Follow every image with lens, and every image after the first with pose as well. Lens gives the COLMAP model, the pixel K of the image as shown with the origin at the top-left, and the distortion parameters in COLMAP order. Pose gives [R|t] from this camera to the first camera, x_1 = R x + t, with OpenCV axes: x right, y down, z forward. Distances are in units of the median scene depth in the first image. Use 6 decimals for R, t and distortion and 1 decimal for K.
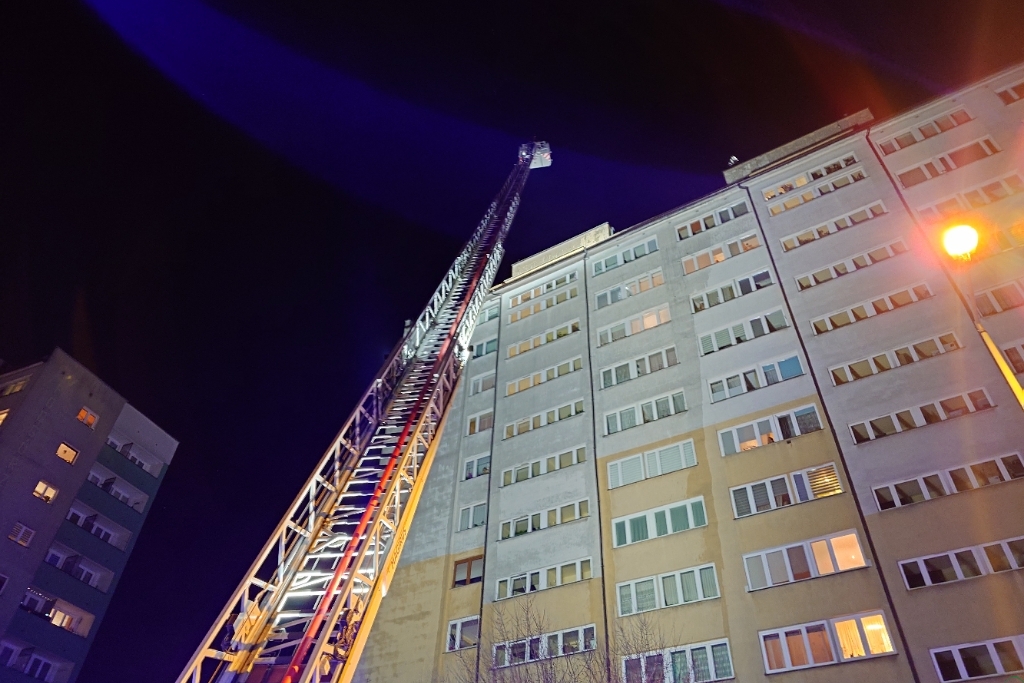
lens RADIAL K [[729.1, 0, 510.7], [0, 729.1, 335.1], [0, 0, 1]] dist [0.002794, -0.007313]
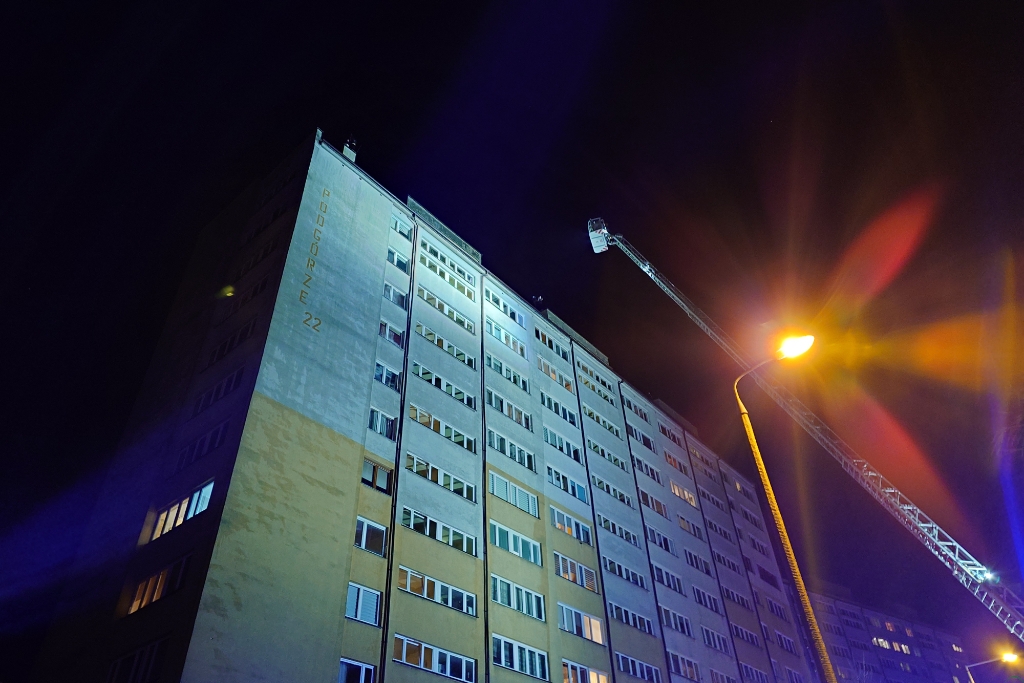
lens RADIAL K [[723.0, 0, 506.5], [0, 723.0, 336.9], [0, 0, 1]] dist [-0.000360, -0.001562]
pose [[0.154878, 0.610112, 0.777031, -0.922955], [-0.661447, 0.648257, -0.377161, 0.466544], [-0.733826, -0.455551, 0.503957, 0.485755]]
